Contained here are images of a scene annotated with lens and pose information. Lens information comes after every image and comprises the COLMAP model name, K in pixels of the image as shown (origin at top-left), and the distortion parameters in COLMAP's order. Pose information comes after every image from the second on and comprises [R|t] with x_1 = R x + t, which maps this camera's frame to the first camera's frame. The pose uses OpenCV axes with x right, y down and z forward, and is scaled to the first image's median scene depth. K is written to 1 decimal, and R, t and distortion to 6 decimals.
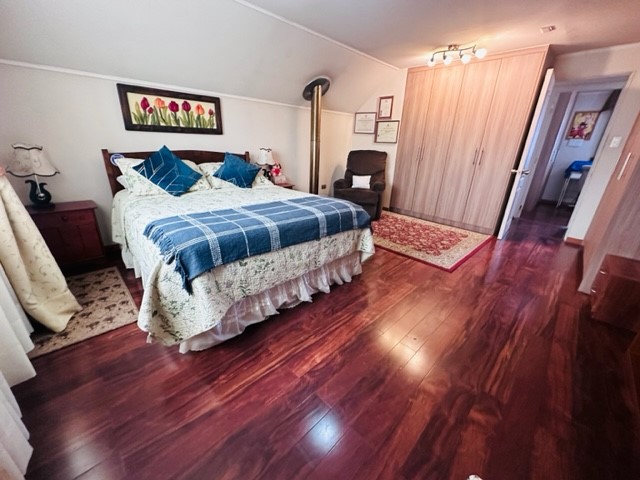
lens RADIAL K [[255.0, 0, 319.7], [0, 255.0, 241.3], [0, 0, 1]] dist [-0.001334, 0.000207]
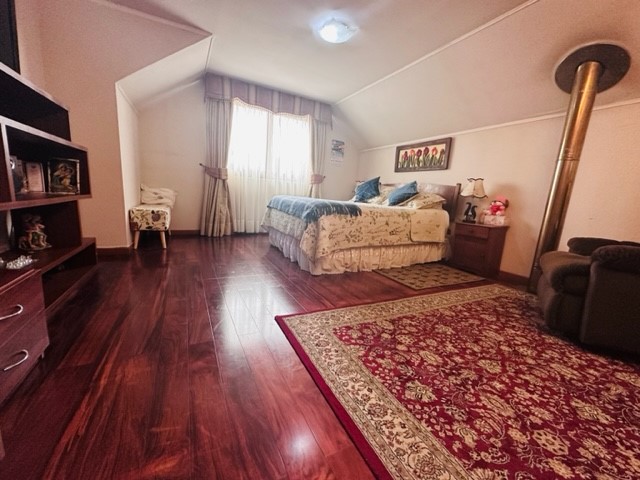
lens RADIAL K [[255.0, 0, 319.7], [0, 255.0, 241.3], [0, 0, 1]] dist [-0.001334, 0.000207]
pose [[-0.300232, 0.119628, -0.946335, 0.894033], [-0.423803, 0.872075, 0.244695, -0.200103], [0.854548, 0.474525, -0.211126, 0.975313]]
